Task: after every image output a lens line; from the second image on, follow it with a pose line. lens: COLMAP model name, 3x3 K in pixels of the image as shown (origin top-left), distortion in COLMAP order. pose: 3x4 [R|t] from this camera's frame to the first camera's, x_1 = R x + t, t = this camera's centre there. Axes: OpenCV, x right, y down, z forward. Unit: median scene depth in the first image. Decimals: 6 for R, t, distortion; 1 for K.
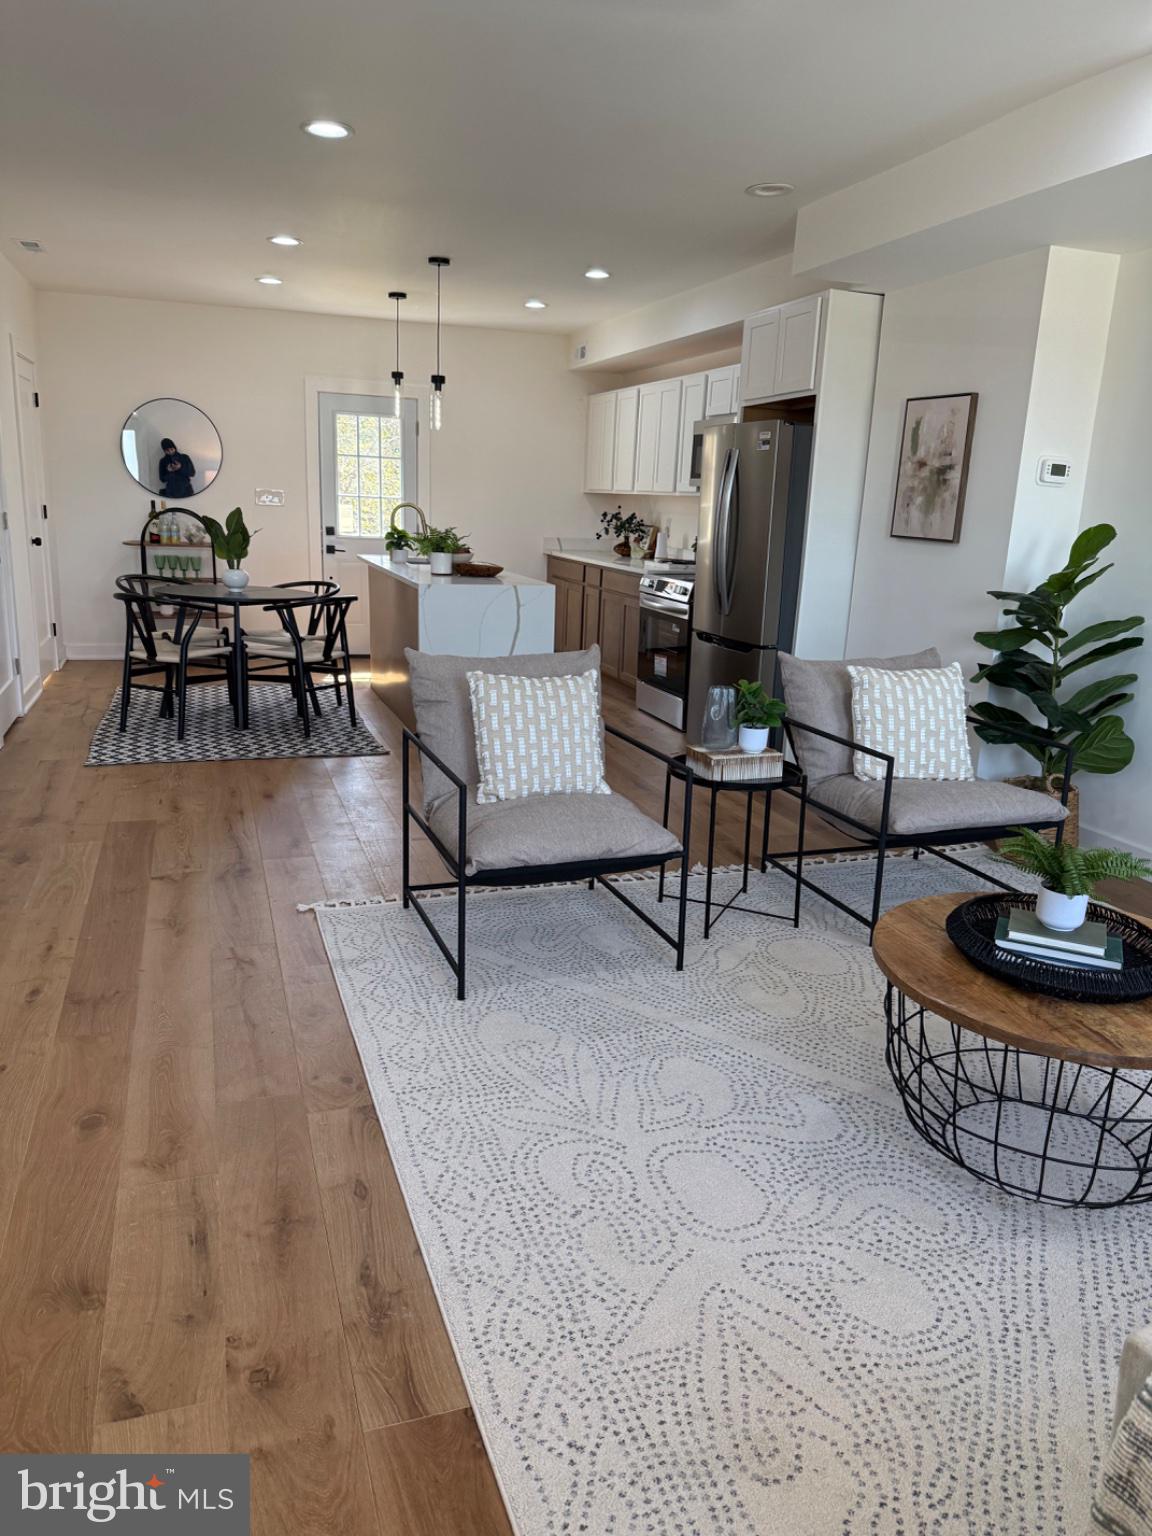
lens RADIAL K [[1079.1, 0, 574.4], [0, 1079.1, 776.3], [0, 0, 1]] dist [0.074127, -0.103497]
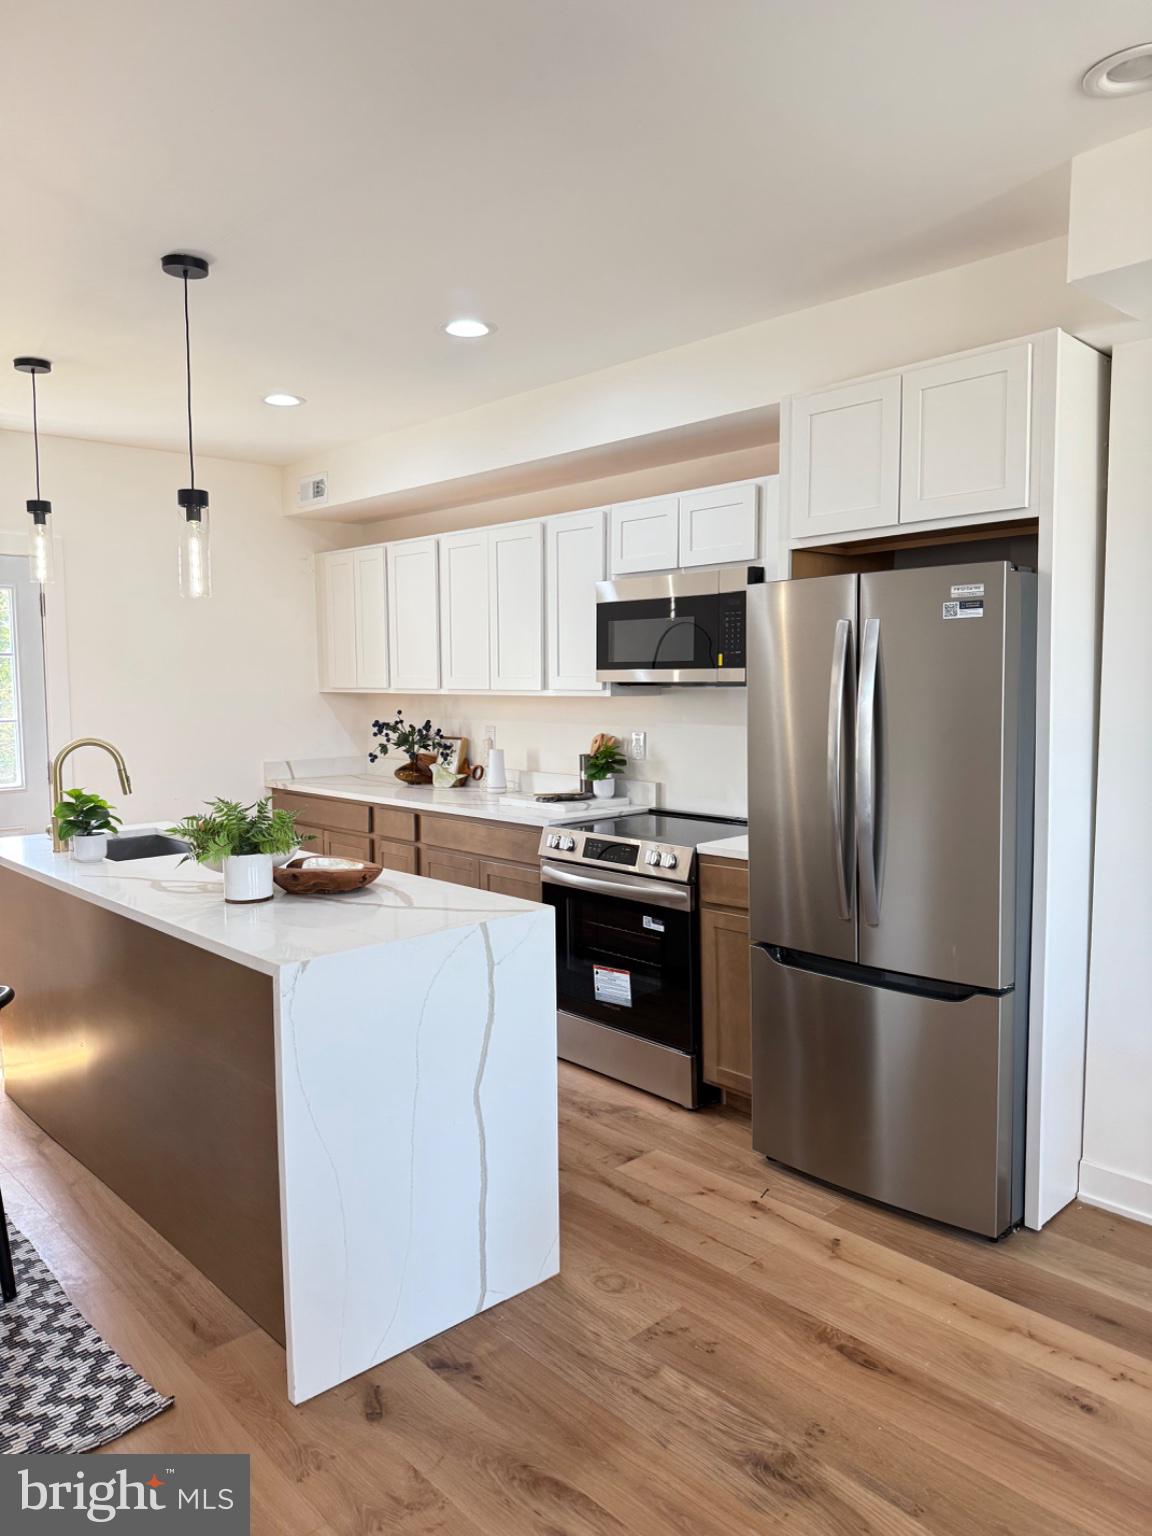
lens RADIAL K [[1079.1, 0, 576.6], [0, 1079.1, 770.5], [0, 0, 1]] dist [0.074127, -0.103497]
pose [[0.912273, -0.081870, 0.401317, -0.207885], [0.144564, 0.981120, -0.128471, -0.189655], [-0.383222, 0.175217, 0.906885, 0.615721]]
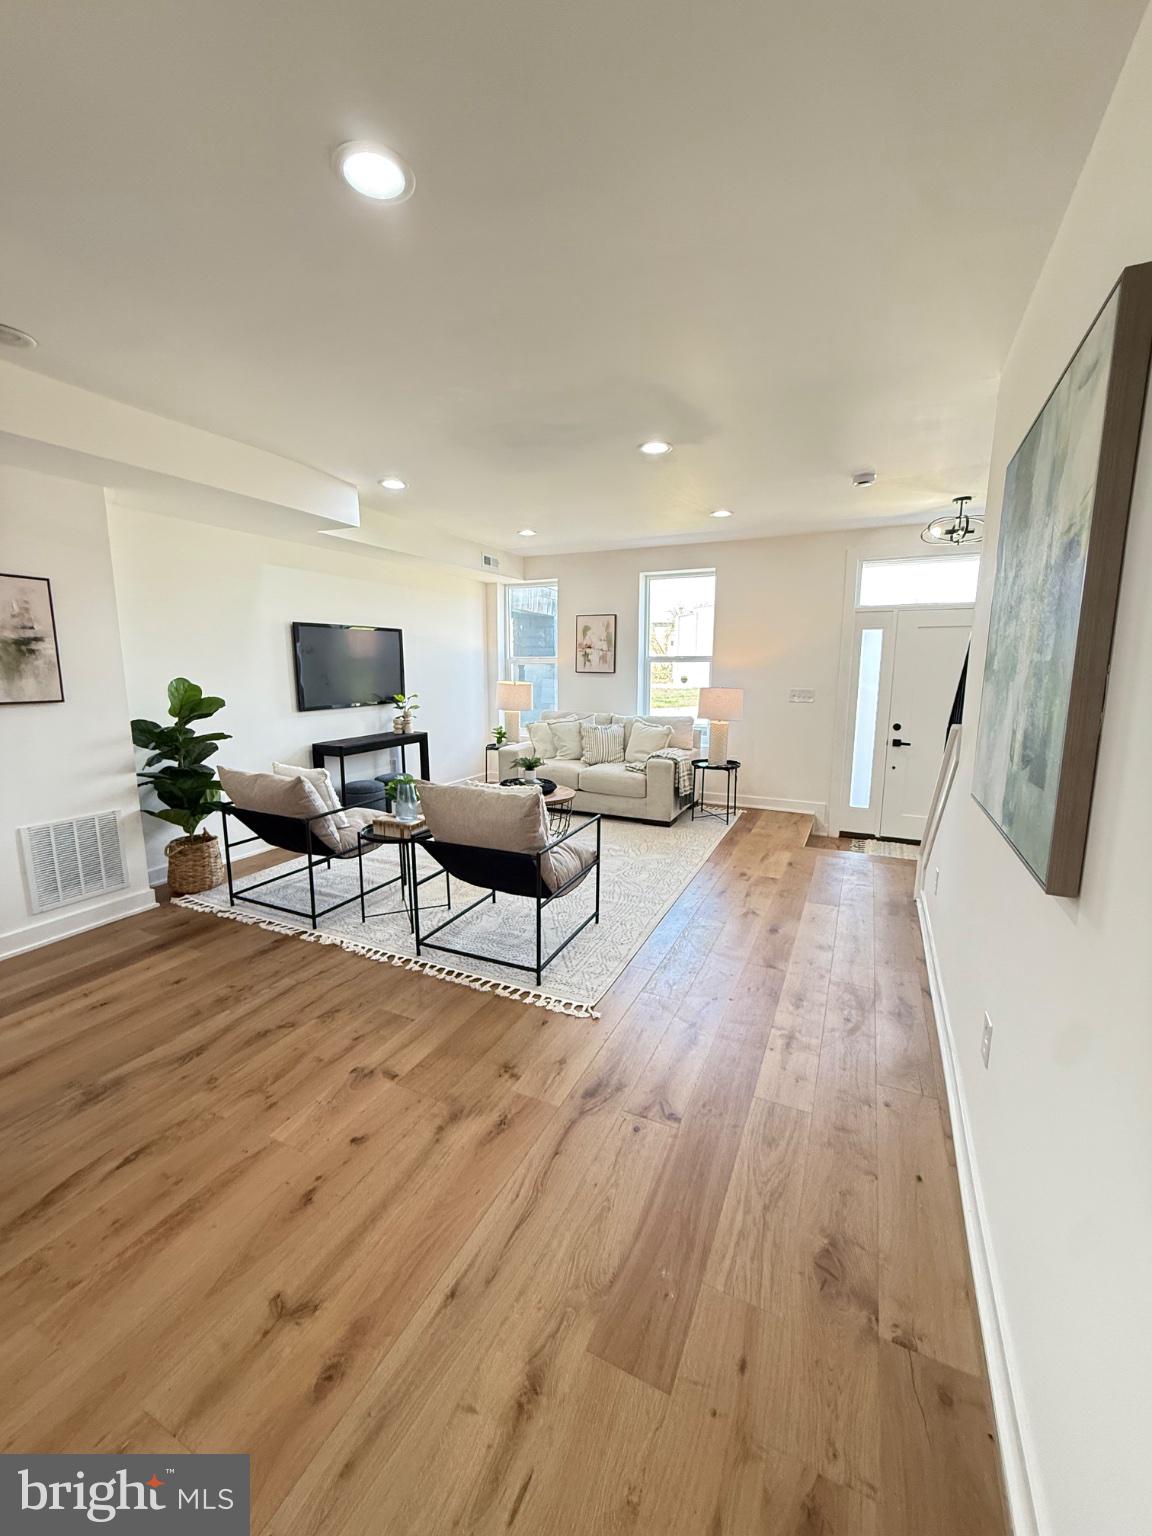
lens RADIAL K [[611.3, 0, 580.3], [0, 611.3, 768.9], [0, 0, 1]] dist [-0.001406, 0.001544]
pose [[-0.721595, -0.159618, 0.673664, -0.465967], [0.142053, 0.918219, 0.369723, -0.279305], [-0.677586, 0.362486, -0.639908, 0.953149]]
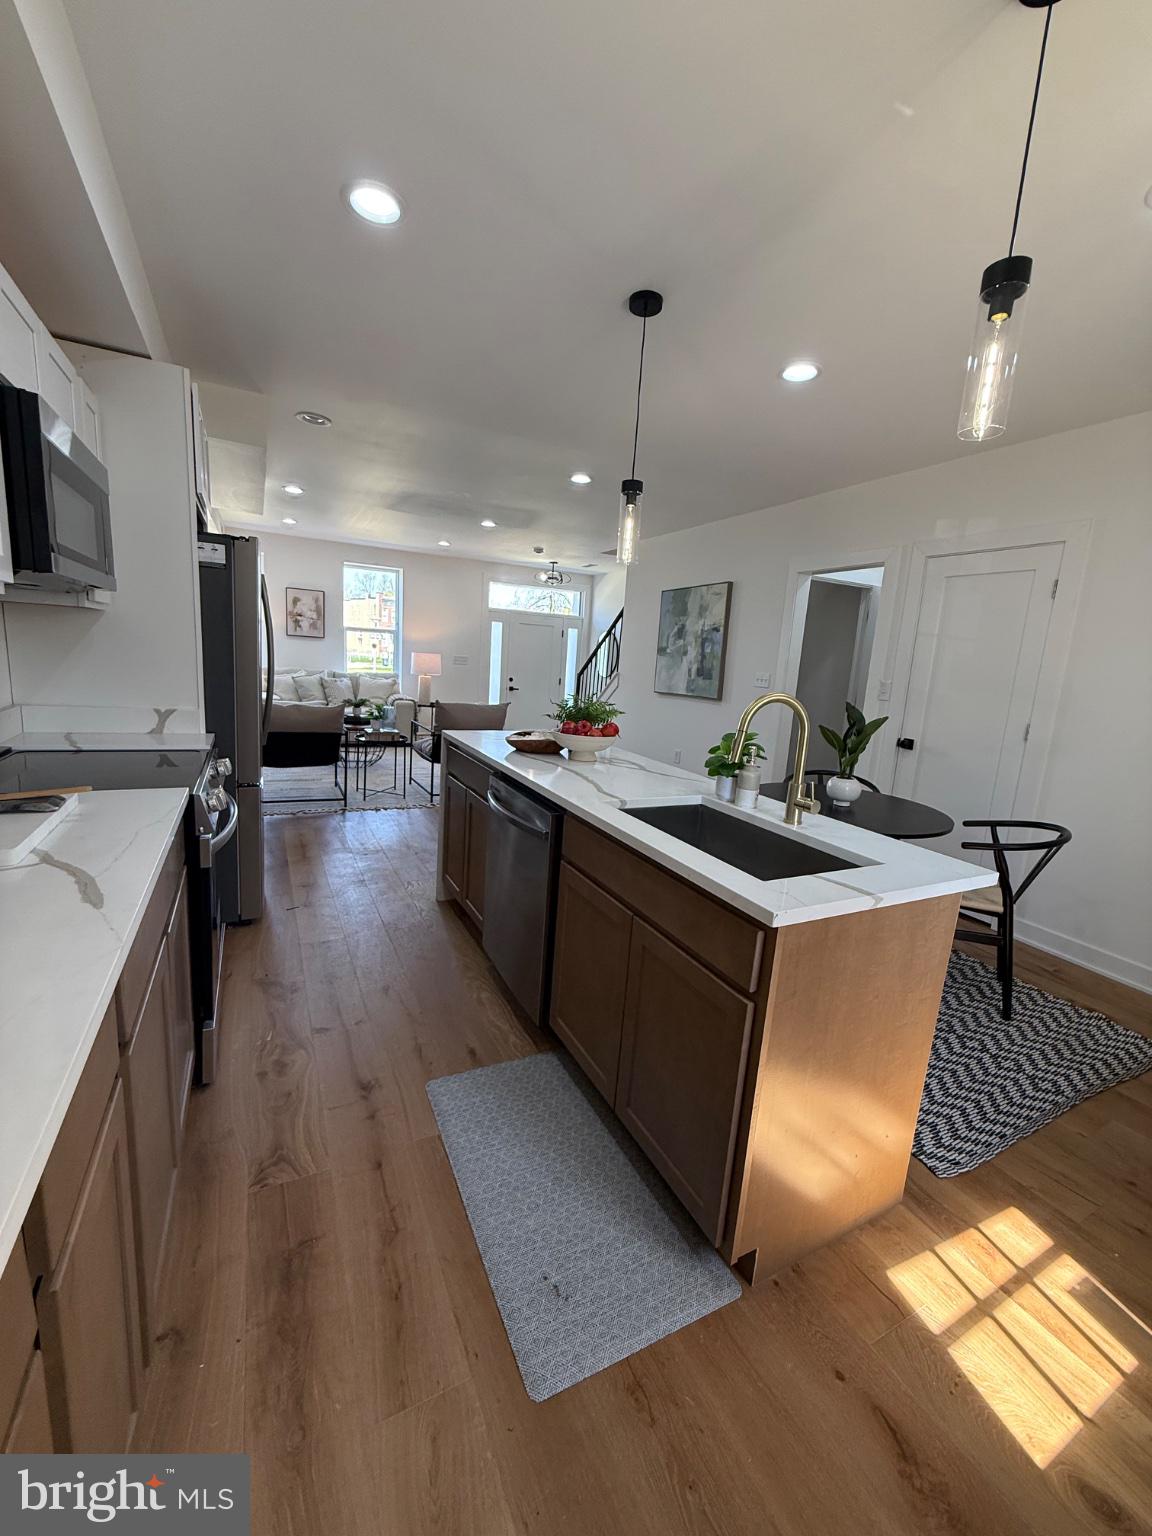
lens RADIAL K [[611.3, 0, 579.2], [0, 611.3, 762.9], [0, 0, 1]] dist [-0.001406, 0.001544]
pose [[-0.983130, -0.077403, -0.165724, -0.059514], [-0.139658, 0.902751, 0.406862, -0.427334], [0.118115, 0.423143, -0.898331, 1.656680]]
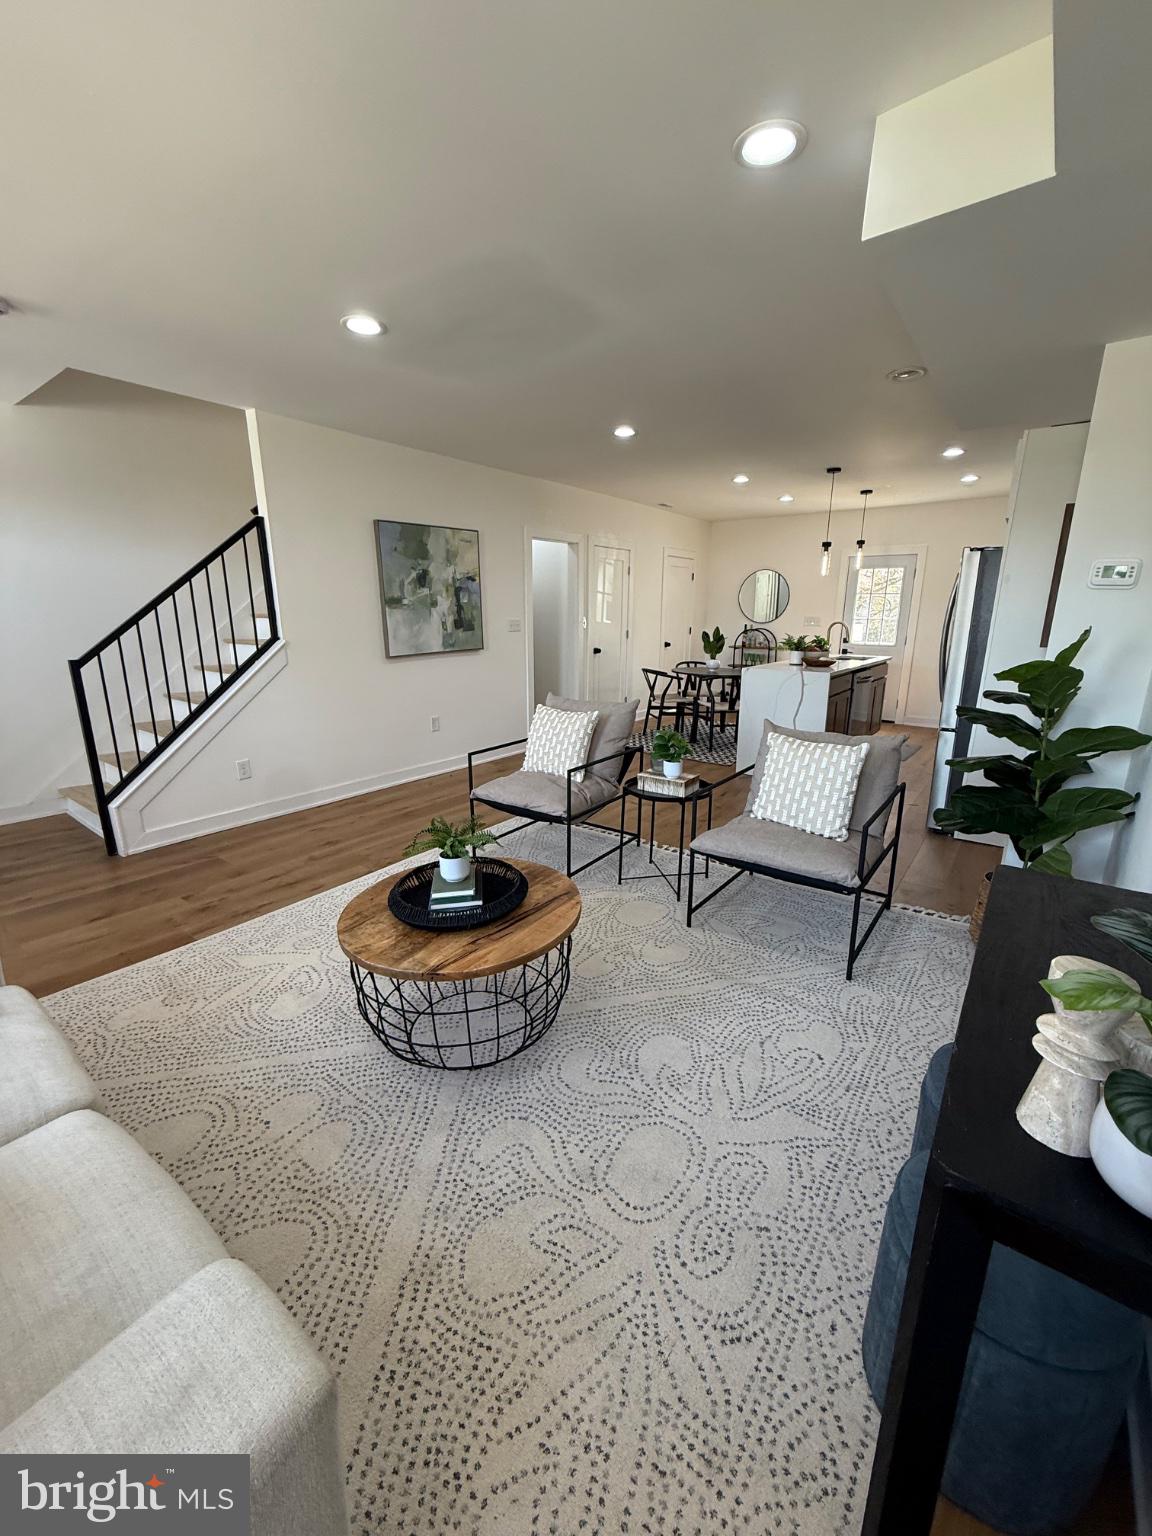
lens RADIAL K [[611.3, 0, 577.5], [0, 611.3, 767.0], [0, 0, 1]] dist [-0.001406, 0.001544]
pose [[0.565726, 0.171390, -0.806585, 0.529352], [-0.191190, 0.978769, 0.073879, -0.050708], [0.802122, 0.112416, 0.586483, 0.264277]]
